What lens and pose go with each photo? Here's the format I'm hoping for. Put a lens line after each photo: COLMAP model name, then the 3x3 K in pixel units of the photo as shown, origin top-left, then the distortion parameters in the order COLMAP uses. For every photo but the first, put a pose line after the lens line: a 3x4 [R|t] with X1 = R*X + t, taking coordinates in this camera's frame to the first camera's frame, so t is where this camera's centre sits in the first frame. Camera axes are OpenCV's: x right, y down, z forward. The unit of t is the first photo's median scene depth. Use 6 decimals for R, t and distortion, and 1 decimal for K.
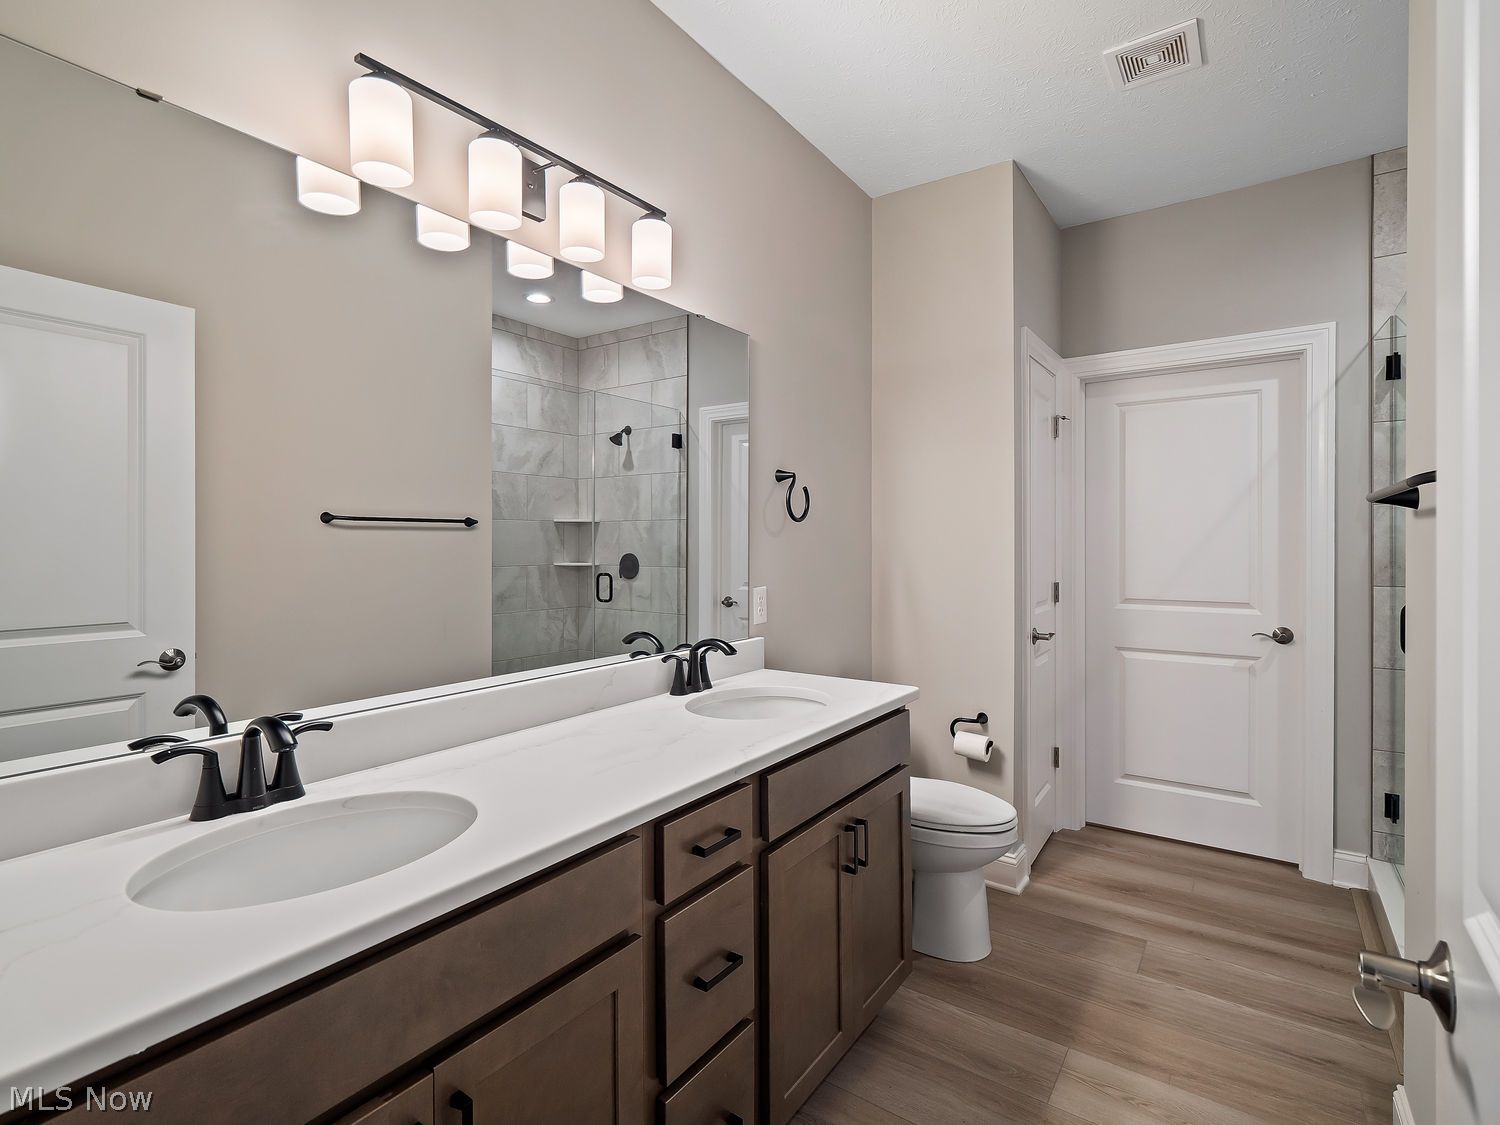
lens RADIAL K [[734.5, 0, 750.2], [0, 734.5, 554.4], [0, 0, 1]] dist [0.001194, -0.001244]
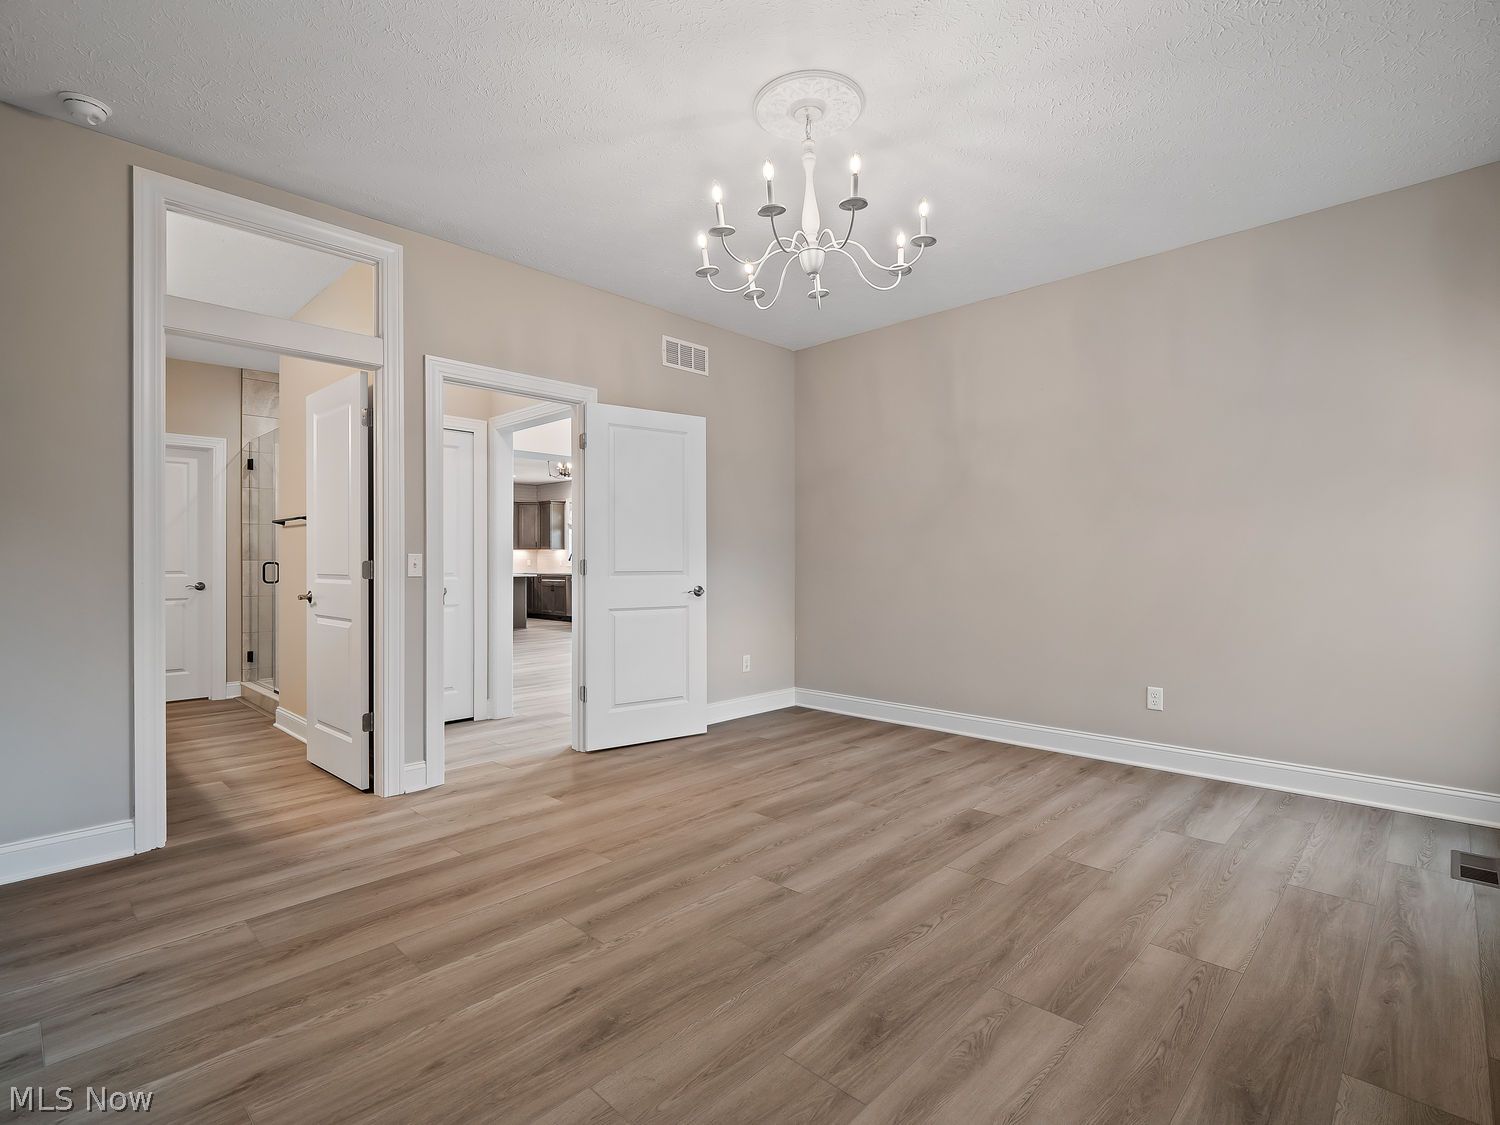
lens RADIAL K [[734.5, 0, 757.2], [0, 734.5, 558.4], [0, 0, 1]] dist [0.001194, -0.001244]
pose [[0.146142, -0.000665, 0.989263, -1.120846], [0.003600, 0.999994, 0.000140, 0.041884], [-0.989257, 0.003541, 0.146143, -0.866847]]
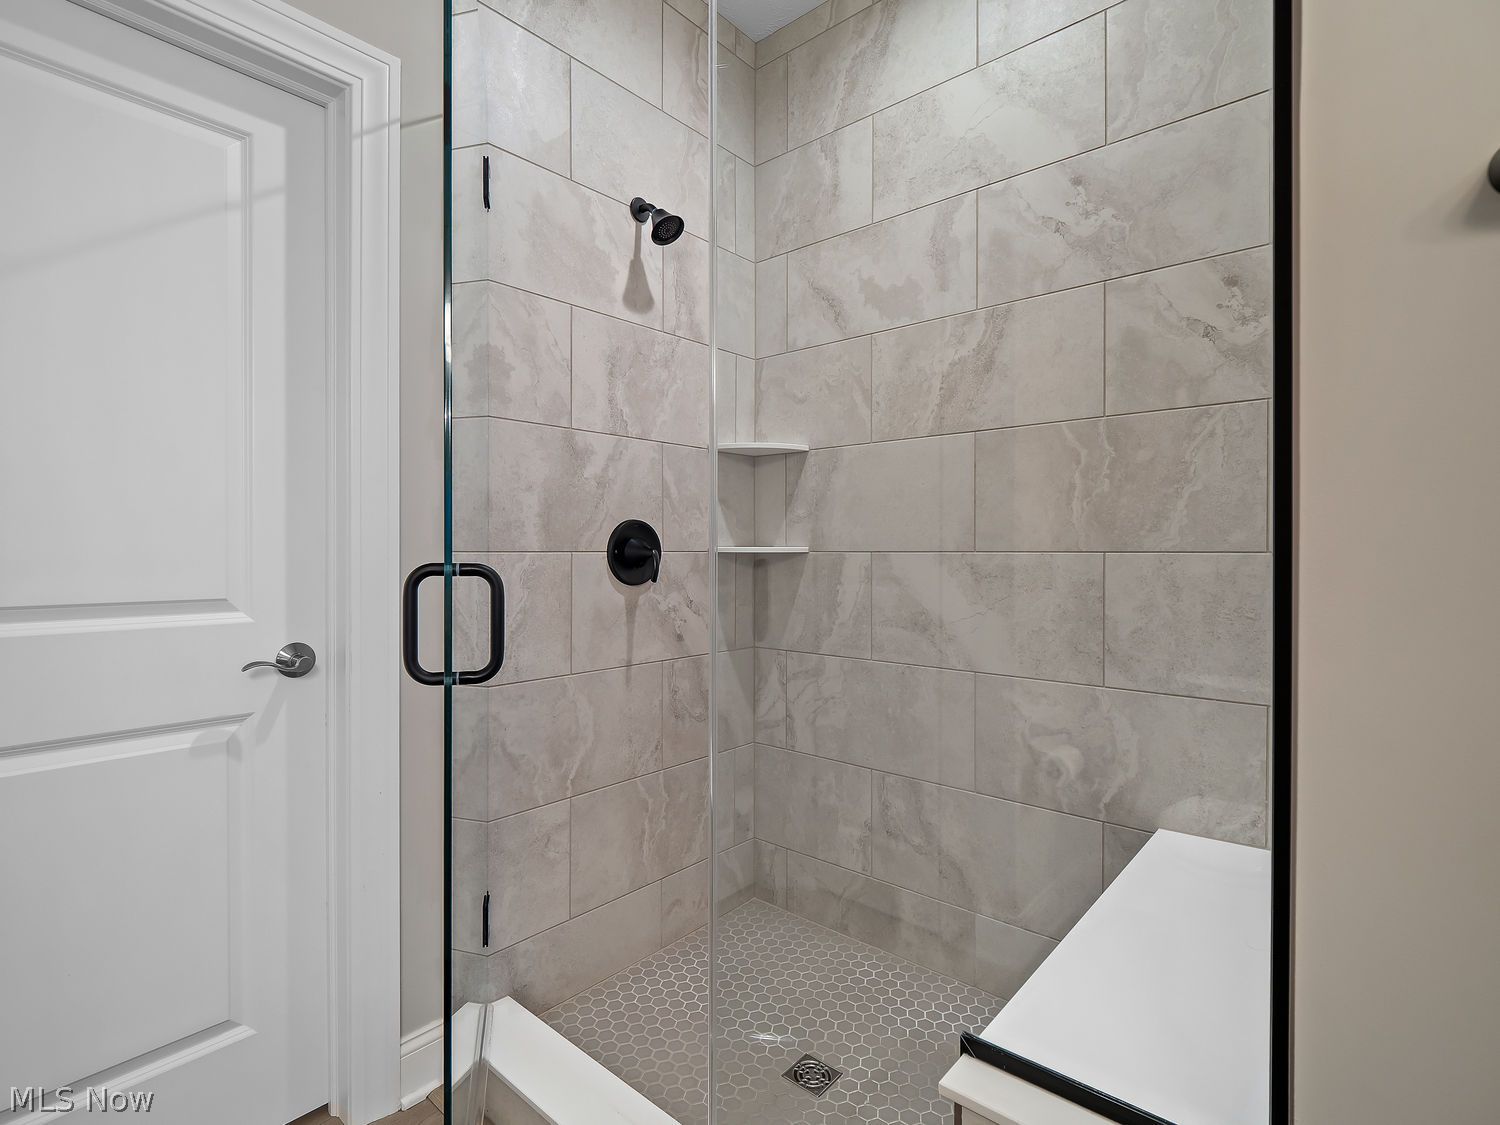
lens RADIAL K [[734.5, 0, 757.1], [0, 734.5, 555.5], [0, 0, 1]] dist [0.001194, -0.001244]
pose [[0.086612, -0.011149, 0.996180, 0.281794], [-0.003078, 0.999930, 0.011458, 0.036576], [-0.996237, -0.004059, 0.086572, 0.693790]]
